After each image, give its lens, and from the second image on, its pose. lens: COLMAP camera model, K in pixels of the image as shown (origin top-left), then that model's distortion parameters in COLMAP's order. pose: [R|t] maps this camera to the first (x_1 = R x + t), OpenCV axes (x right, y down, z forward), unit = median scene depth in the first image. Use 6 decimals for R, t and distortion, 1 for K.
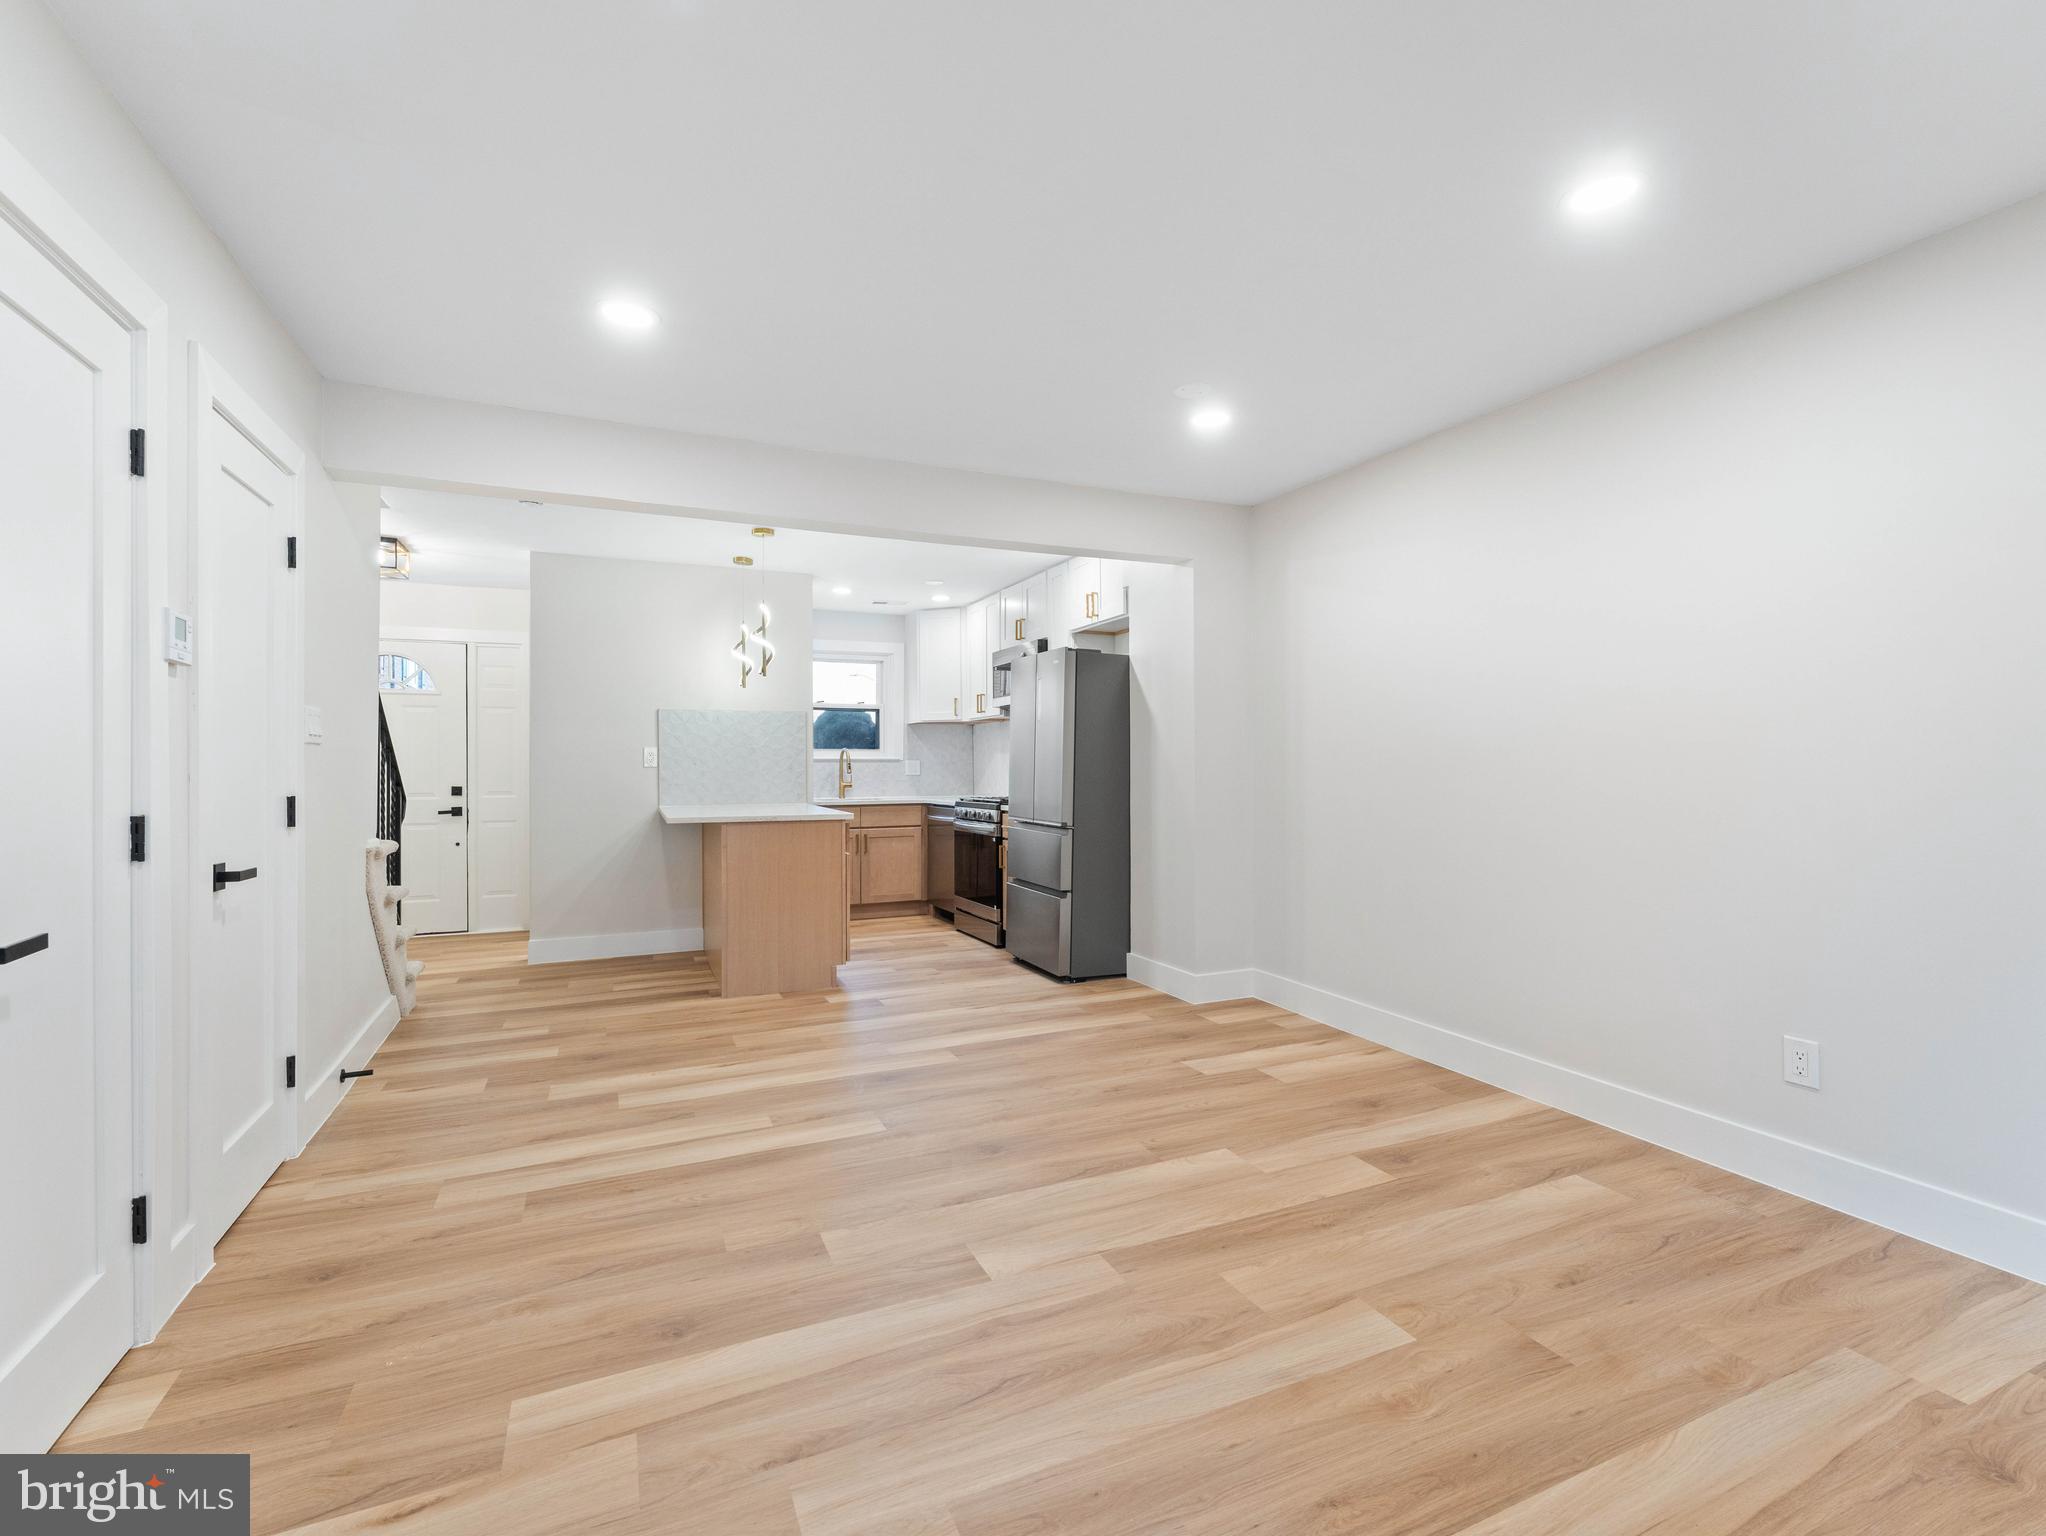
lens RADIAL K [[914.7, 0, 1011.3], [0, 914.7, 762.9], [0, 0, 1]] dist [0.000828, -0.000759]
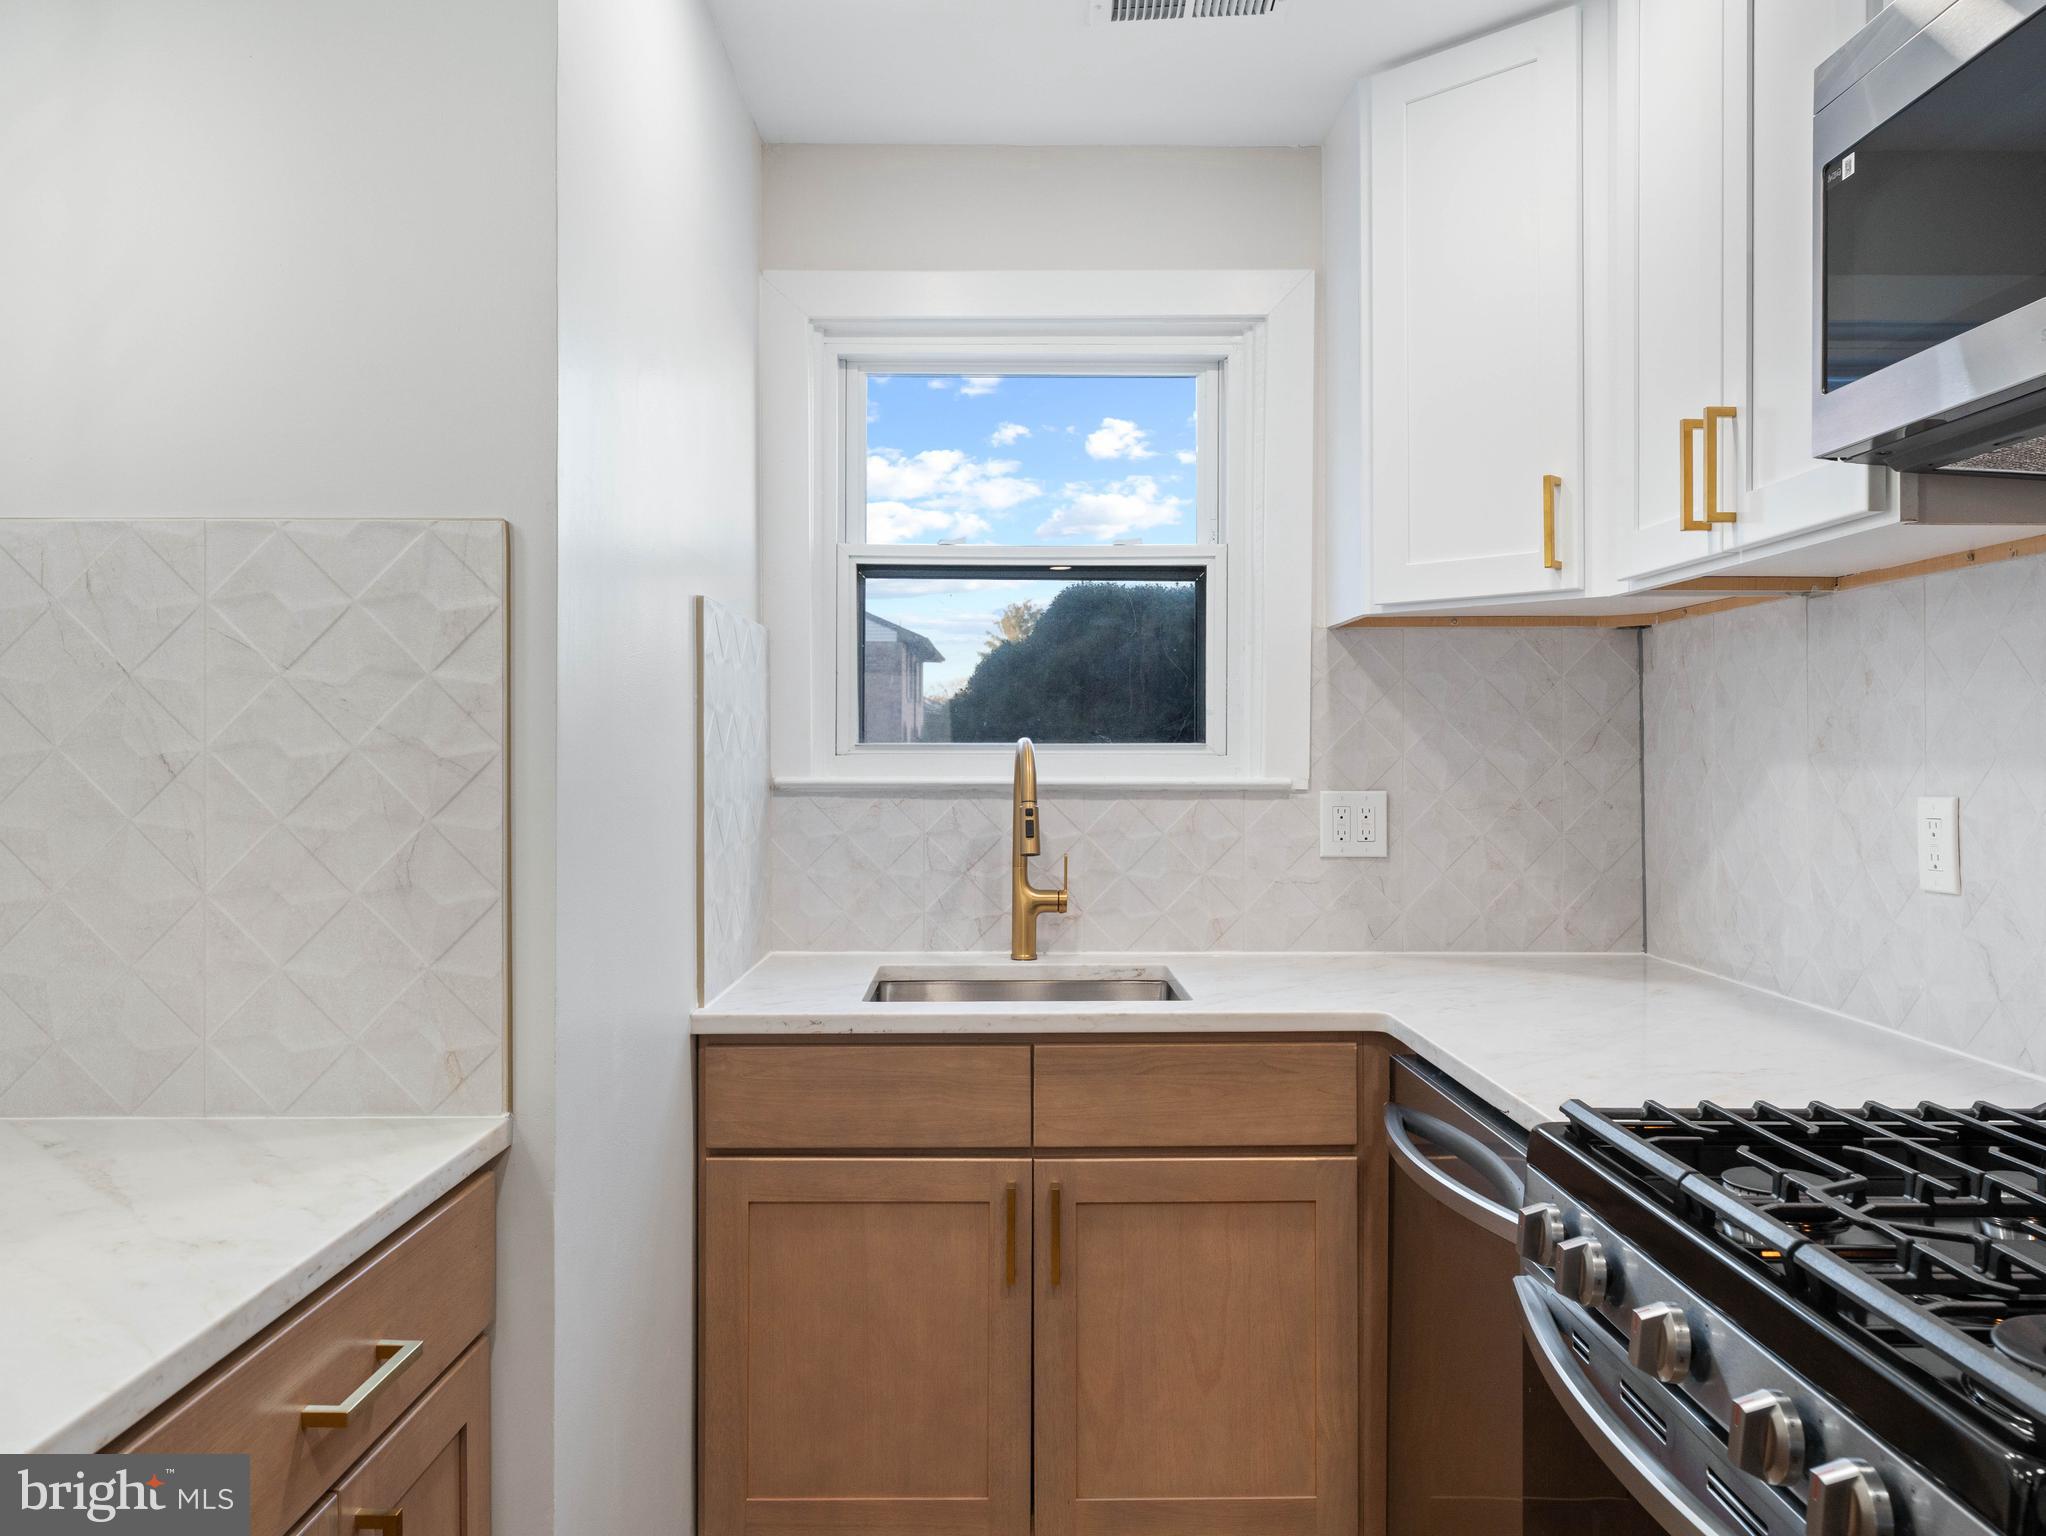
lens RADIAL K [[1587.5, 0, 1025.3], [0, 1587.5, 759.0], [0, 0, 1]] dist [-0.003507, -0.000486]
pose [[0.919435, 0.004109, -0.393221, -0.079660], [0.000340, 0.999937, 0.011243, -0.039551], [0.393242, -0.010471, 0.919375, 1.649061]]
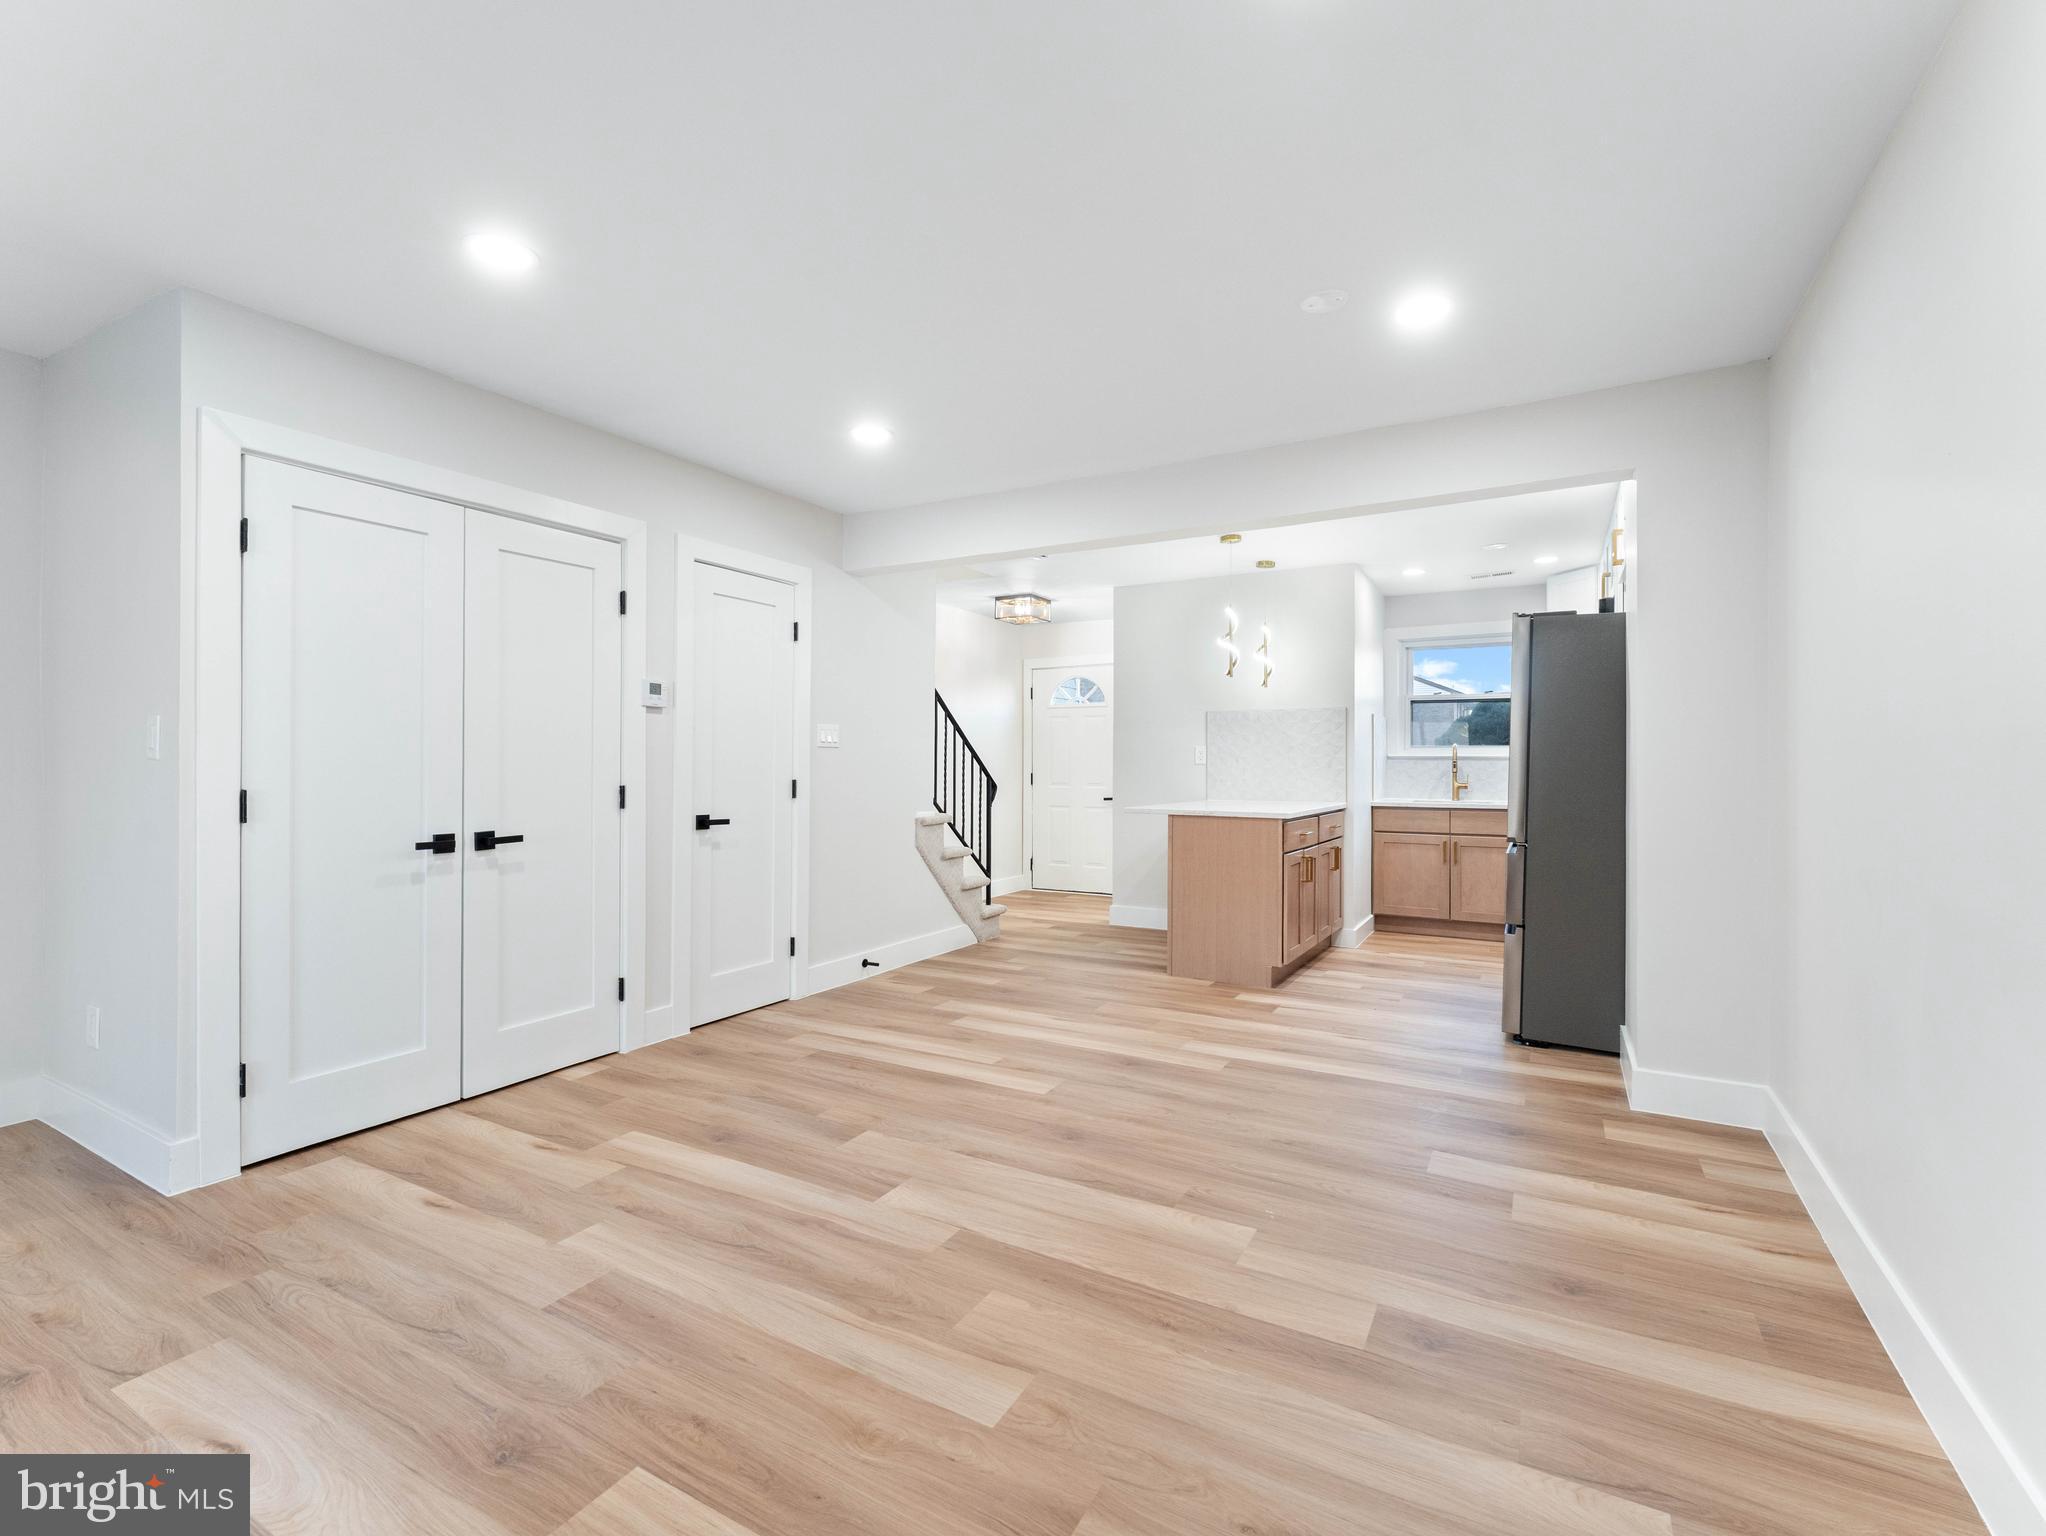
lens RADIAL K [[914.7, 0, 1015.0], [0, 914.7, 765.2], [0, 0, 1]] dist [0.000828, -0.000759]
pose [[0.596564, 0.007208, -0.802533, 0.709955], [-0.002716, 0.999972, 0.006962, -0.002411], [0.802561, -0.001974, 0.596567, 0.309731]]
